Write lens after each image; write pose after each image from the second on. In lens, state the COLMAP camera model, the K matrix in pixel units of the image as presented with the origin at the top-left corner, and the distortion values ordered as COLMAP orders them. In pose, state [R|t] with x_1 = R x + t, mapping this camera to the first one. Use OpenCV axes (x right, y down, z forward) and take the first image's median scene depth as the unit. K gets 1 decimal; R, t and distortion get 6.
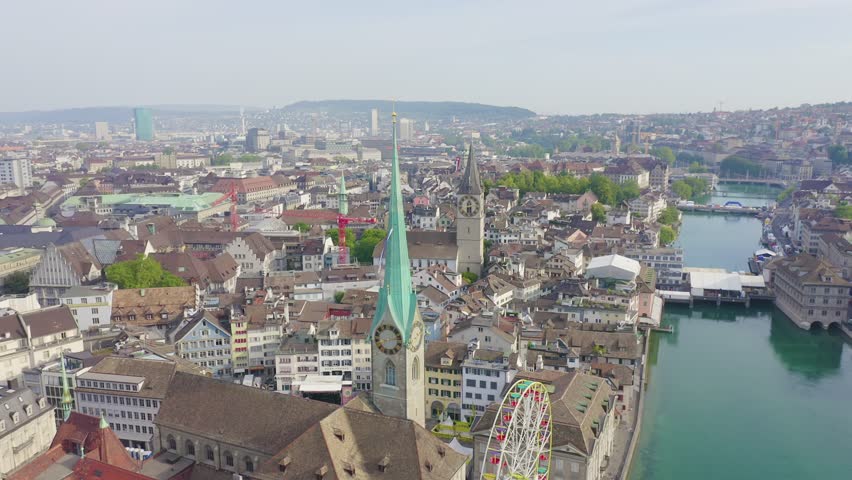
lens RADIAL K [[664.9, 0, 426.0], [0, 664.9, 240.0], [0, 0, 1]] dist [-0.021321, -0.009454]
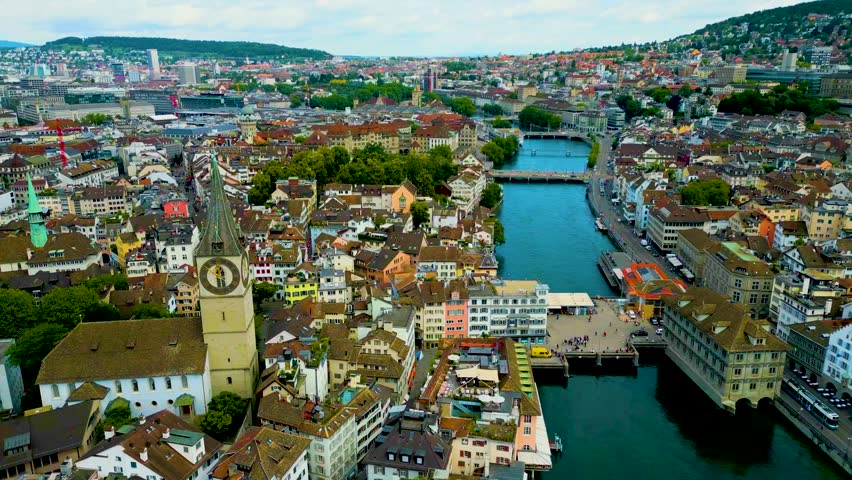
lens RADIAL K [[621.0, 0, 430.7], [0, 621.0, 237.4], [0, 0, 1]] dist [0.093662, -0.107340]
pose [[0.952562, -0.078812, 0.293962, 0.055008], [0.049912, 0.993265, 0.104559, -0.088581], [-0.300223, -0.084927, 0.950081, 0.301650]]
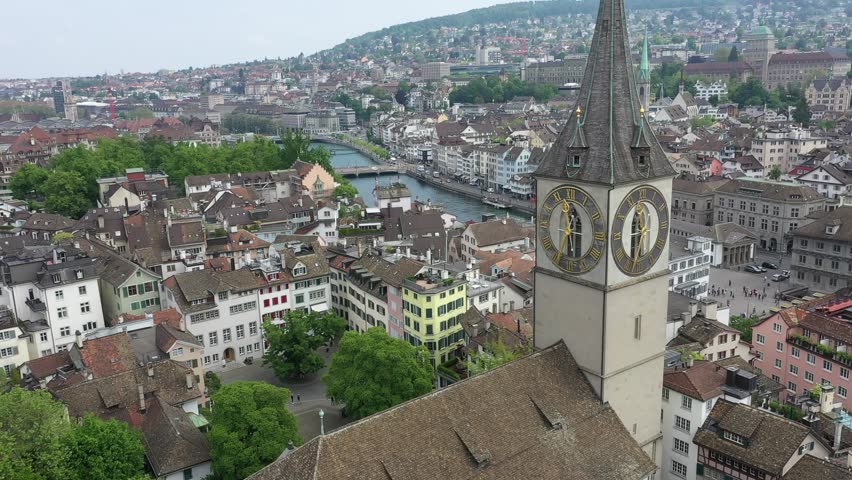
lens RADIAL K [[685.6, 0, 426.0], [0, 685.6, 240.0], [0, 0, 1]] dist [0.015832, 0.003271]
pose [[0.652379, -0.187070, 0.734443, -0.112470], [0.160981, 0.981149, 0.106915, -0.058505], [-0.740599, 0.048482, 0.670196, 0.606692]]
